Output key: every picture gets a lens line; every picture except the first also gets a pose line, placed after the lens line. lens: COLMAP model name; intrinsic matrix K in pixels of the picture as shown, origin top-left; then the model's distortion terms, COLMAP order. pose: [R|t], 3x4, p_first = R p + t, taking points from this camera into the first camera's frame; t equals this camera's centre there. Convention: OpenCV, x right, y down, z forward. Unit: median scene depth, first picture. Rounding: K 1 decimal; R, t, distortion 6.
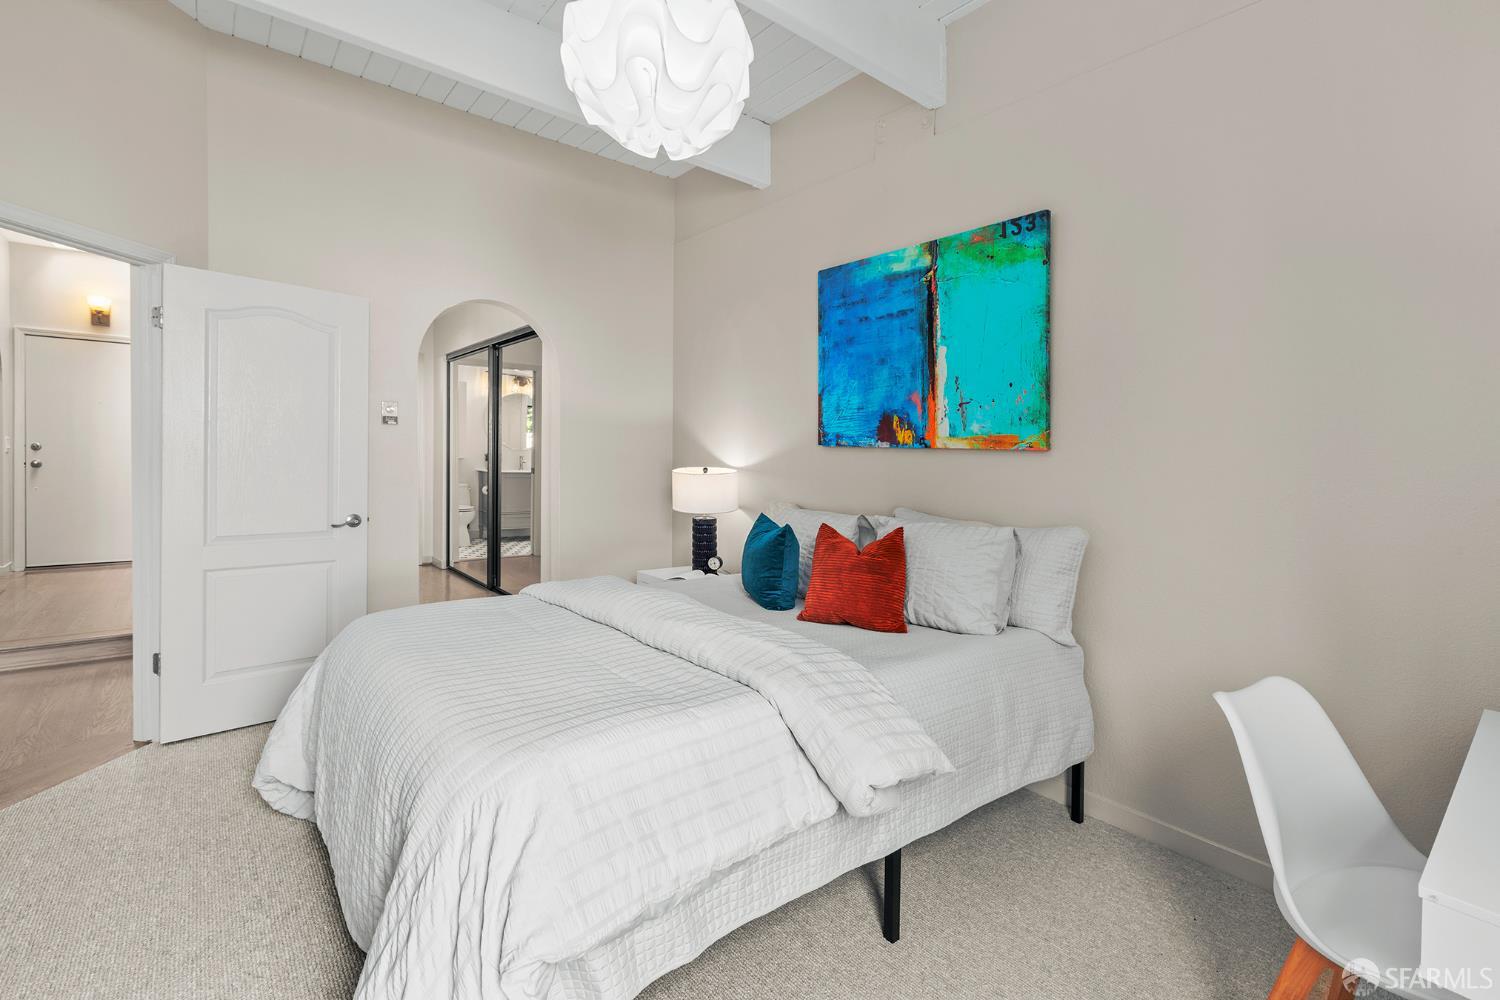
lens RADIAL K [[676.9, 0, 751.7], [0, 676.9, 461.1], [0, 0, 1]] dist [-0.000140, 0.000247]
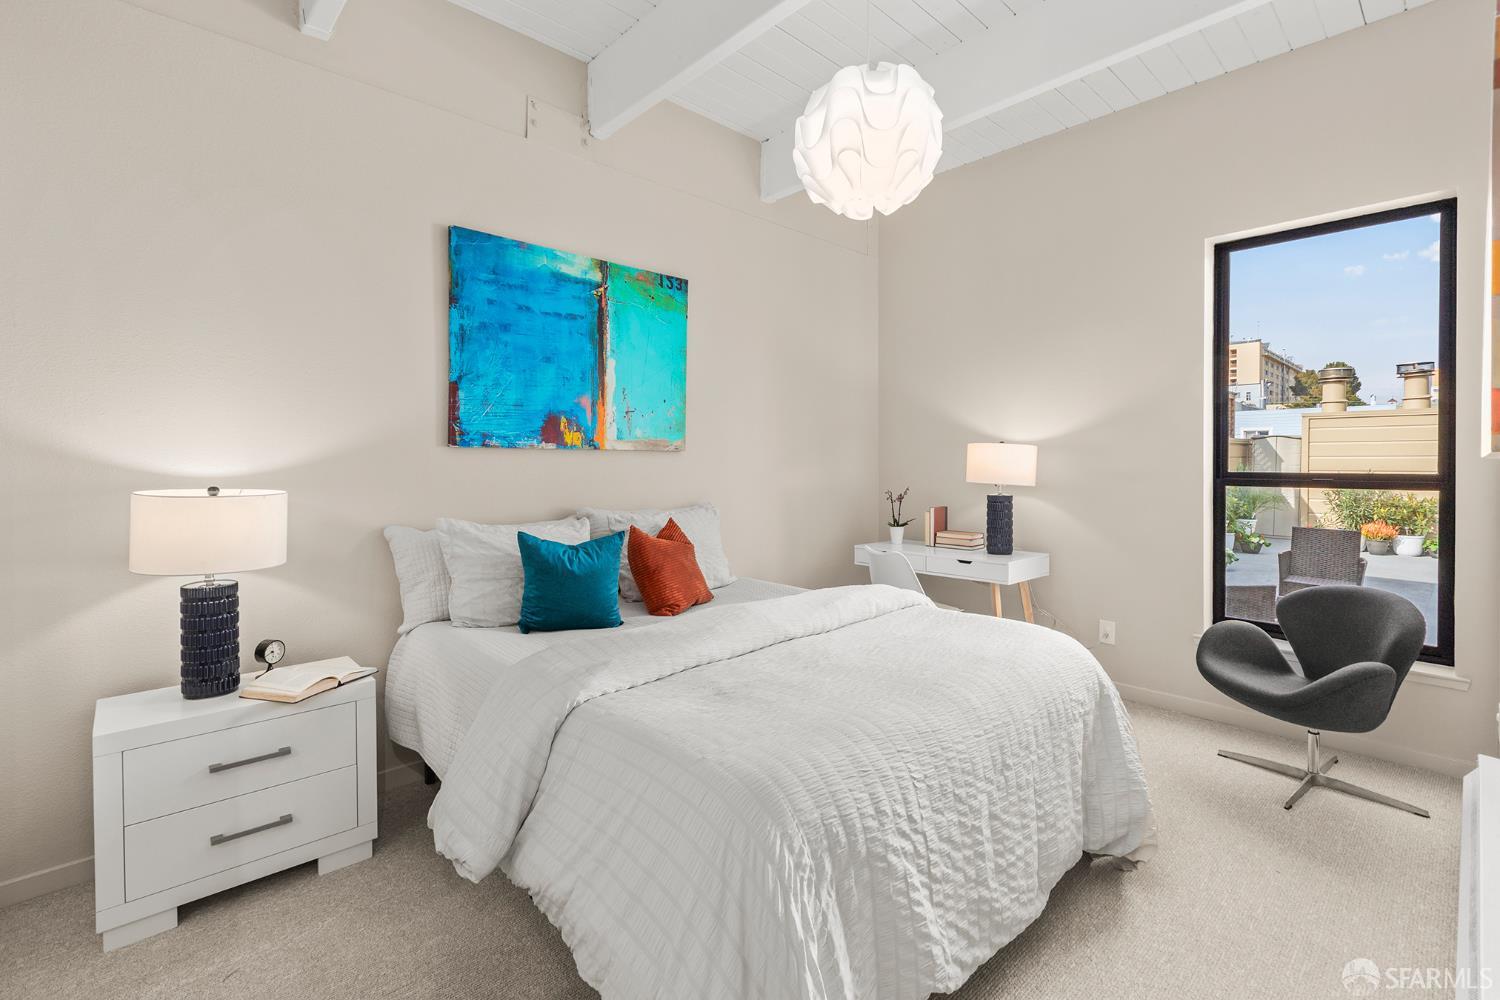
lens RADIAL K [[676.9, 0, 751.7], [0, 676.9, 461.1], [0, 0, 1]] dist [-0.000140, 0.000247]
pose [[-0.067301, -0.021768, 0.997495, -0.816535], [0.013367, 0.999653, 0.022717, -0.021189], [-0.997643, 0.014862, -0.066987, 0.803132]]
